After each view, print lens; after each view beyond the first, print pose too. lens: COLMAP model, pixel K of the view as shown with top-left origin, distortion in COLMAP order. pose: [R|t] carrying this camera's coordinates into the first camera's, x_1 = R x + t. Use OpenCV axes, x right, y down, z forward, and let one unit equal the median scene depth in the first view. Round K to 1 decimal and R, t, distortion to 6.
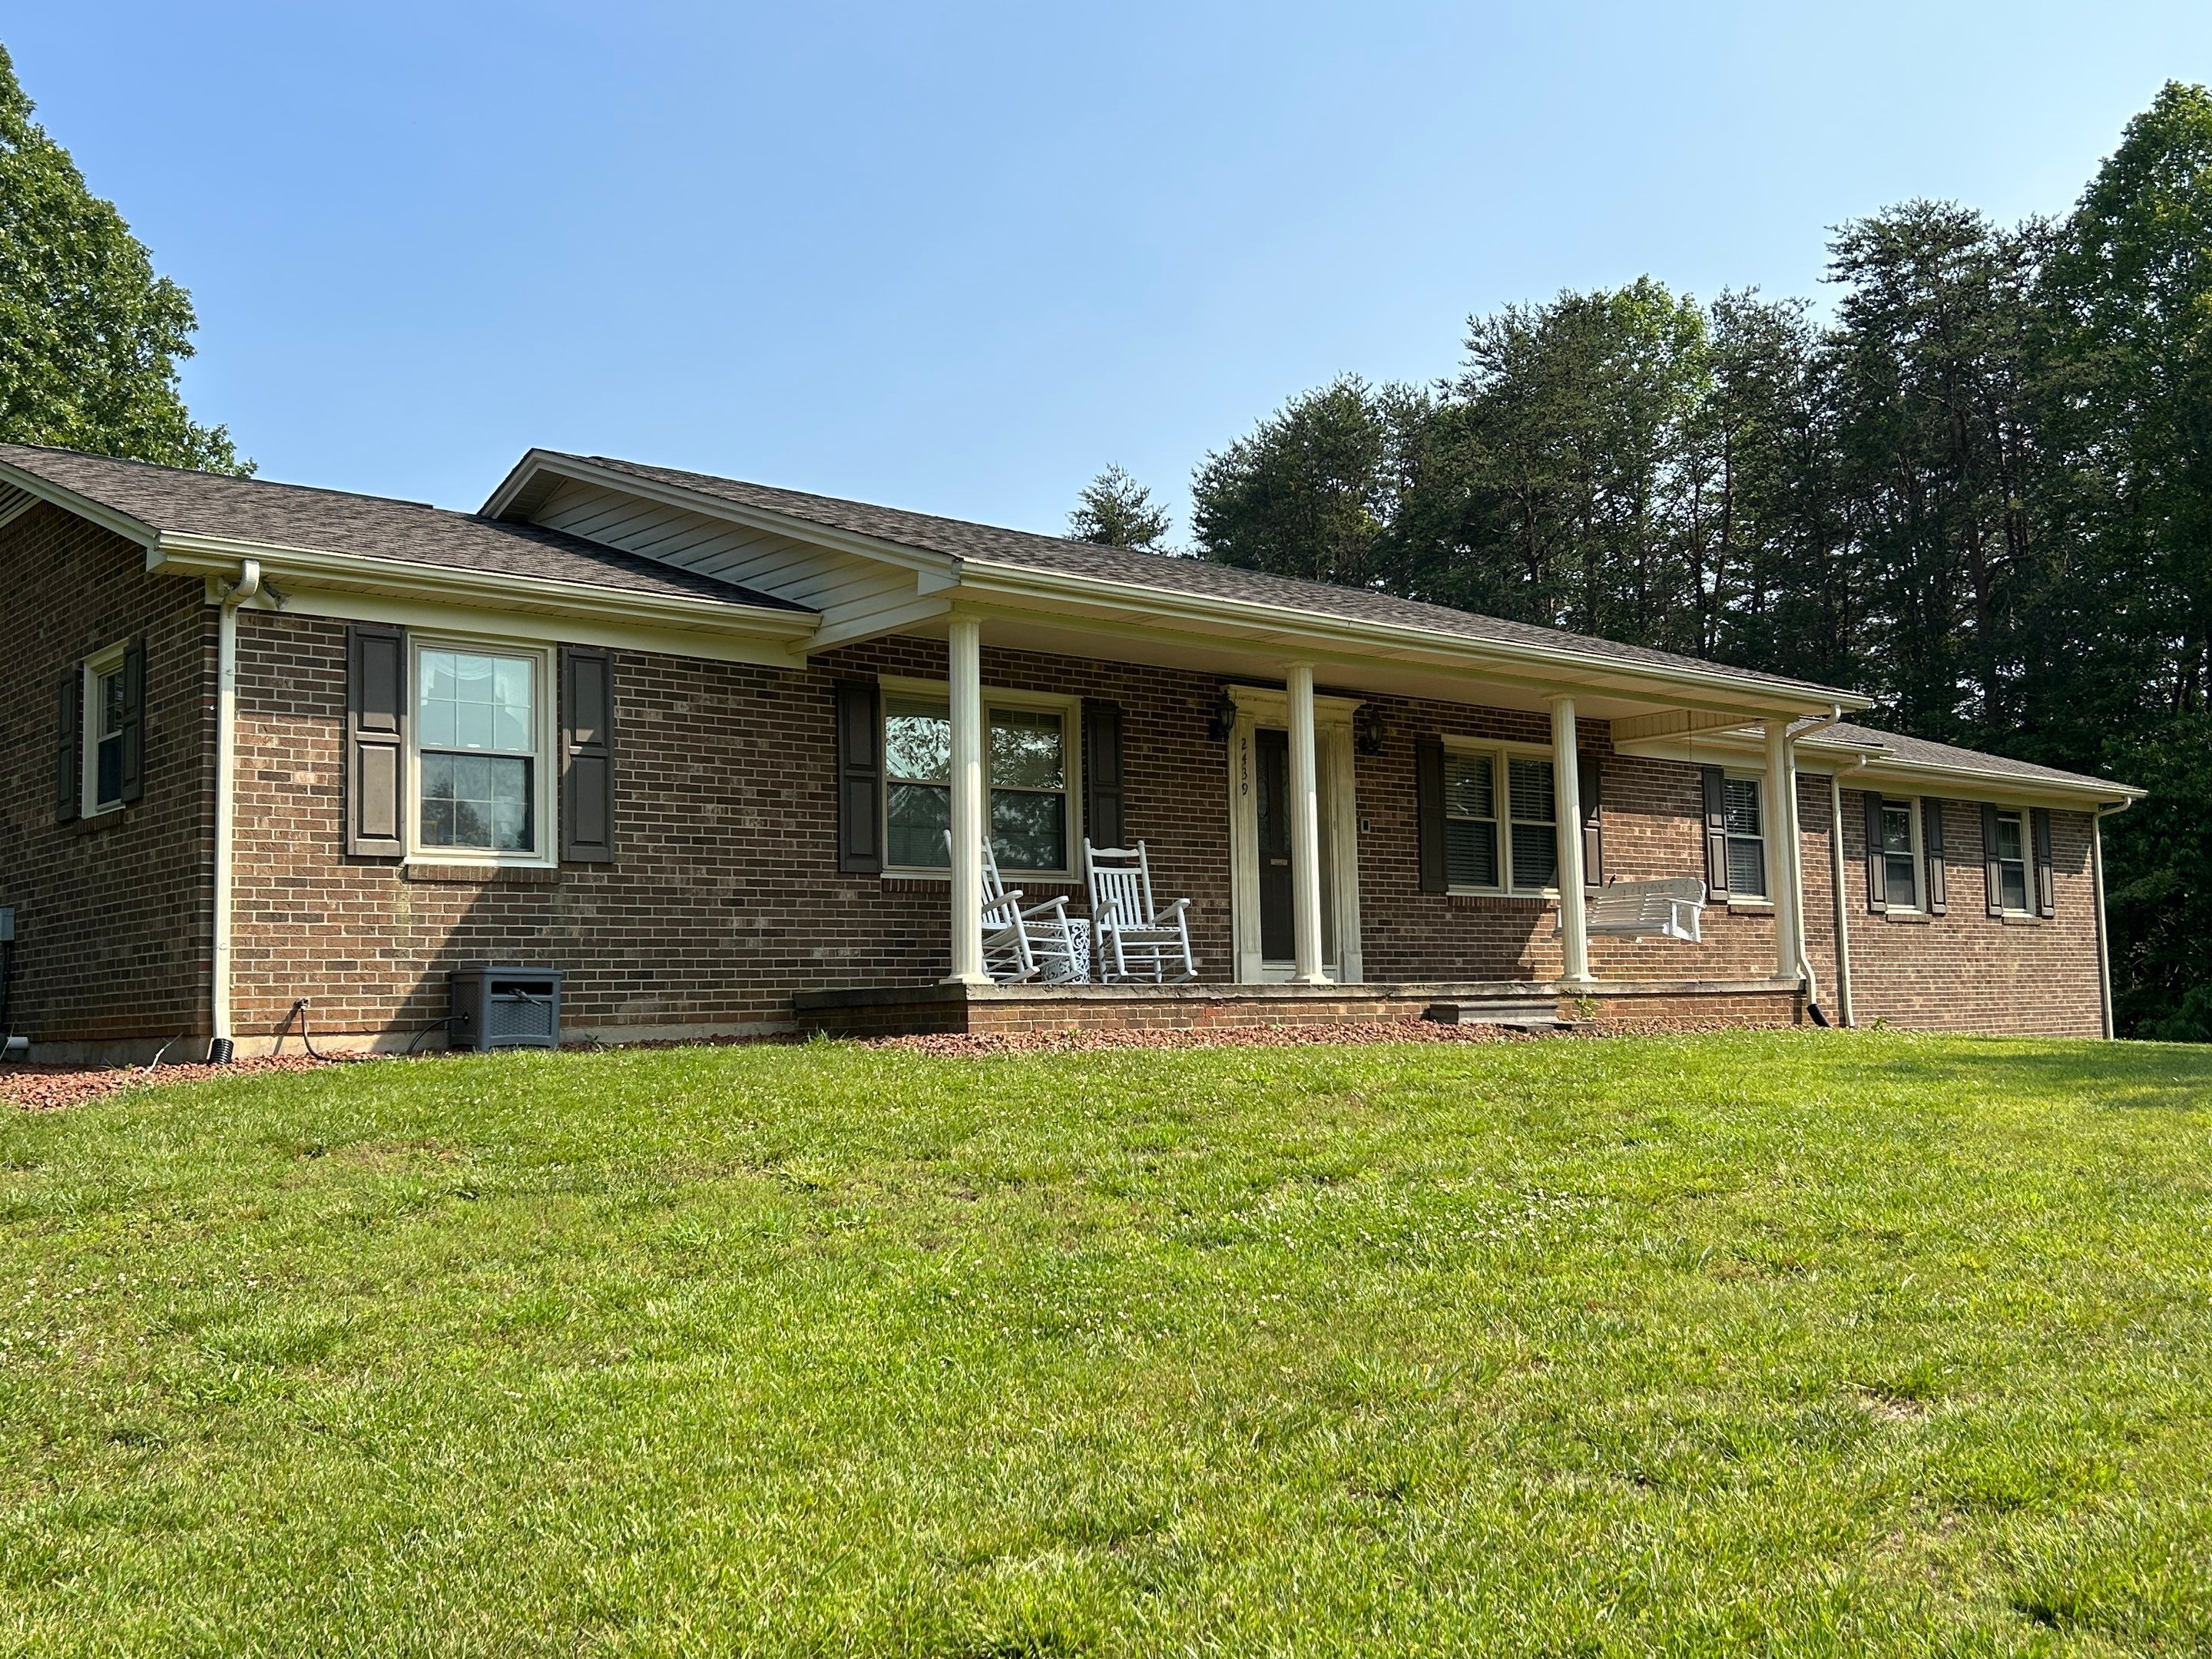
lens RADIAL K [[2084.5, 0, 1106.0], [0, 2084.5, 829.5], [0, 0, 1]] dist [0.138422, -0.321276]
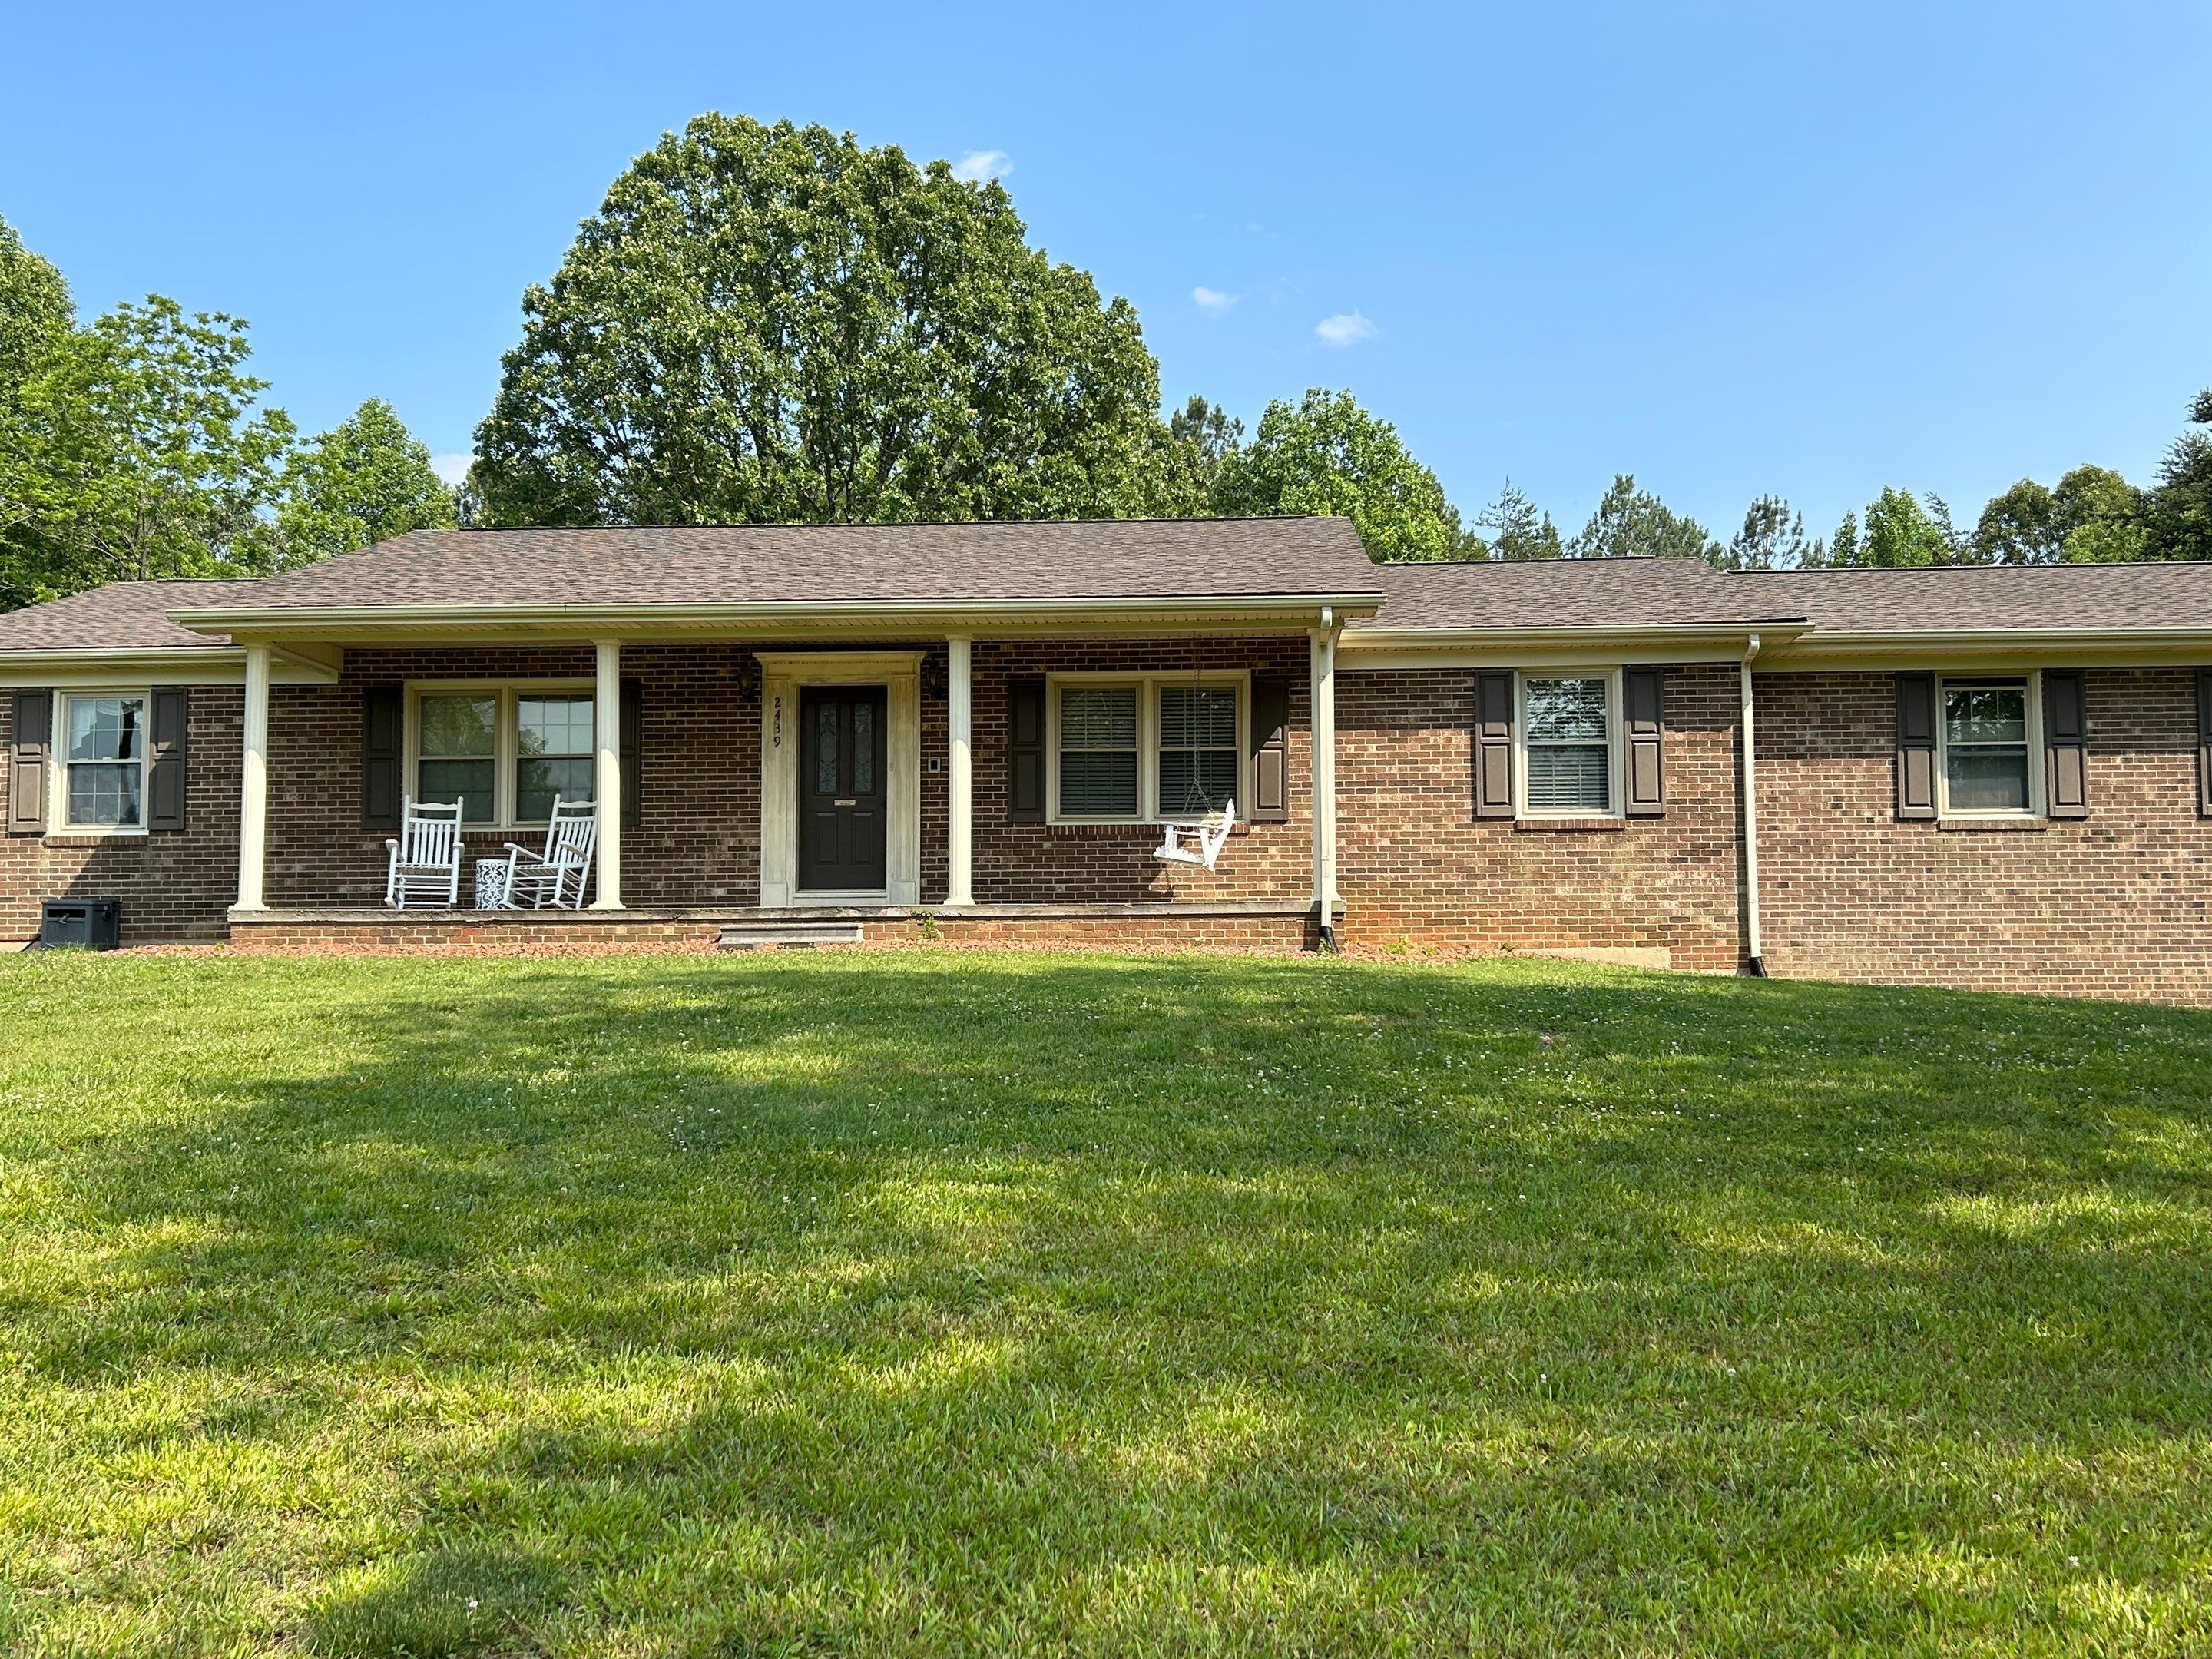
lens RADIAL K [[2084.5, 0, 1106.0], [0, 2084.5, 829.5], [0, 0, 1]] dist [0.138422, -0.321276]
pose [[0.728223, -0.031194, -0.684630, 1.182168], [0.051613, 0.998623, 0.009400, 0.032949], [0.683394, -0.042181, 0.728830, 0.331395]]
